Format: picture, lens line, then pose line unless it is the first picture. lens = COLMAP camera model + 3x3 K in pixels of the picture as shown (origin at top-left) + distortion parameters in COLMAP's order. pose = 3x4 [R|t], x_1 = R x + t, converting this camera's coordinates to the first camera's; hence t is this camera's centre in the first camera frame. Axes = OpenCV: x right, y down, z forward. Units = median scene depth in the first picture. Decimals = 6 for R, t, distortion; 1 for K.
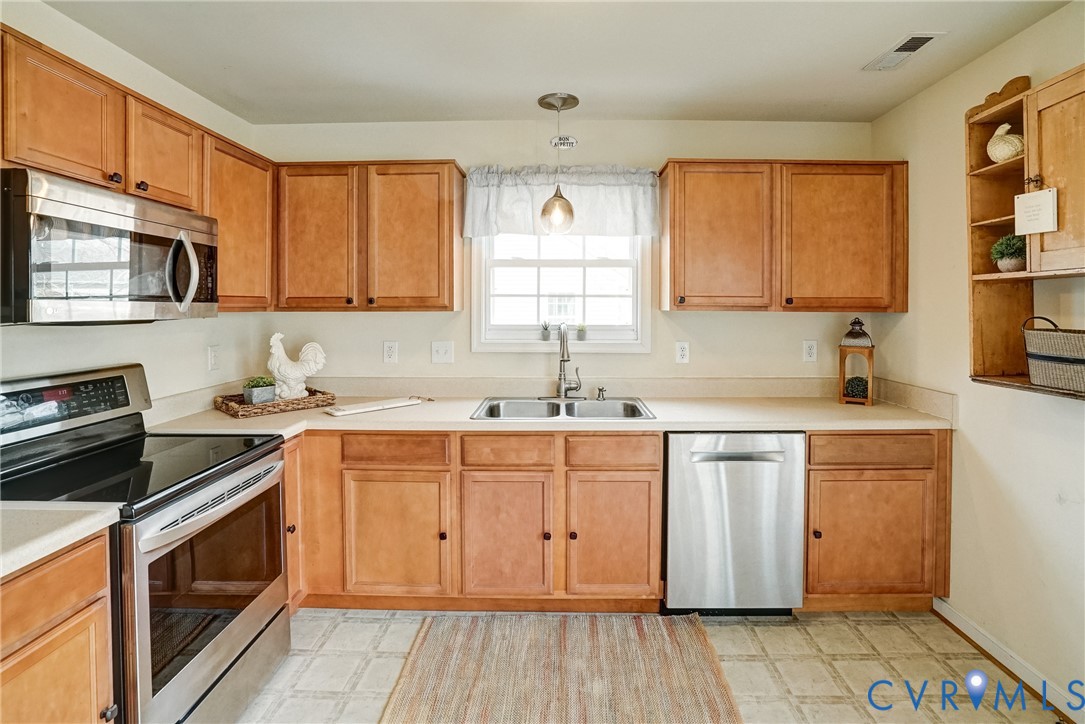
lens RADIAL K [[519.8, 0, 539.1], [0, 519.8, 295.6], [0, 0, 1]] dist [-0.071735, 0.026607]
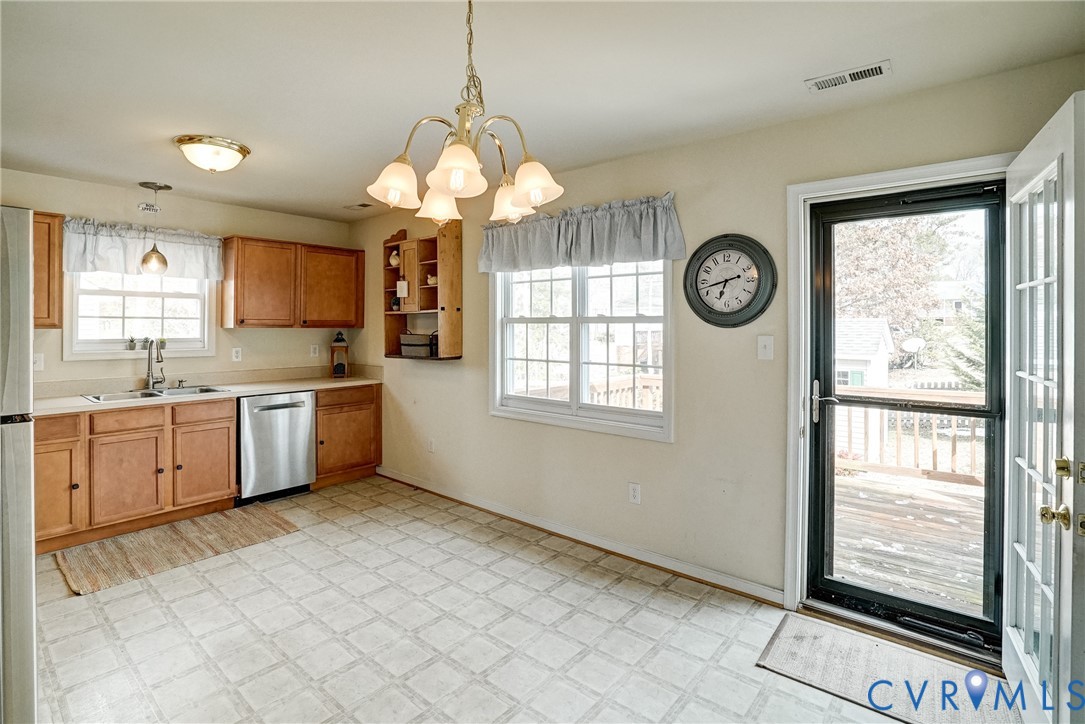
lens RADIAL K [[529.1, 0, 540.8], [0, 529.1, 333.7], [0, 0, 1]] dist [-0.071728, 0.040657]
pose [[0.610288, -0.013662, 0.792061, -0.506382], [-0.015237, 0.999464, 0.028980, -0.016101], [-0.792033, -0.029755, 0.609753, -0.859679]]
